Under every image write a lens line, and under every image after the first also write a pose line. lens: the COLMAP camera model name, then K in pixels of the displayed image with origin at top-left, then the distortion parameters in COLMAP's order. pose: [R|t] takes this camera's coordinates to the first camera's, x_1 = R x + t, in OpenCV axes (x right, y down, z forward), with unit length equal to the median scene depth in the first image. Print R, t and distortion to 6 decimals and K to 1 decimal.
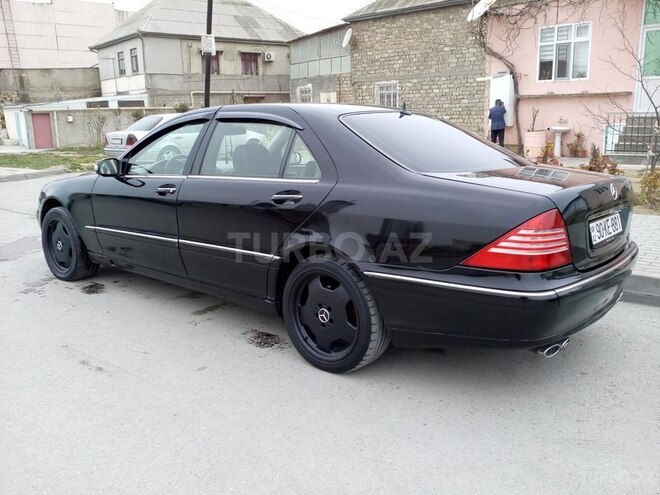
lens RADIAL K [[571.4, 0, 330.0], [0, 571.4, 247.5], [0, 0, 1]] dist [0.071557, -0.156647]
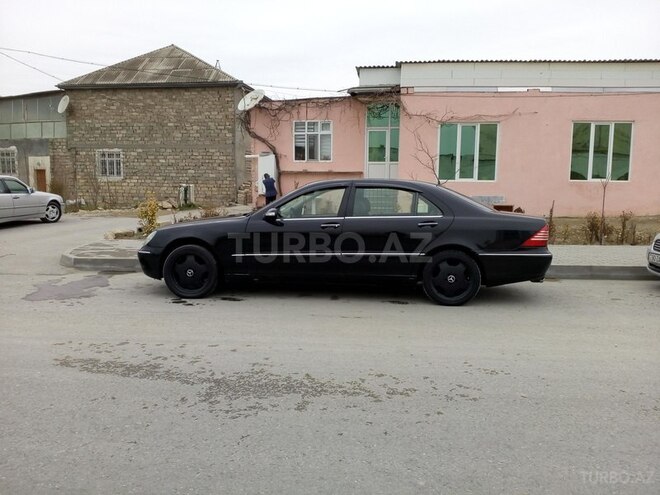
lens RADIAL K [[571.4, 0, 330.0], [0, 571.4, 247.5], [0, 0, 1]] dist [0.071557, -0.156647]
pose [[0.837948, -0.033709, 0.544709, -0.274602], [0.096555, 0.991503, -0.087176, 0.025953], [-0.537141, 0.125644, 0.834082, -0.096971]]
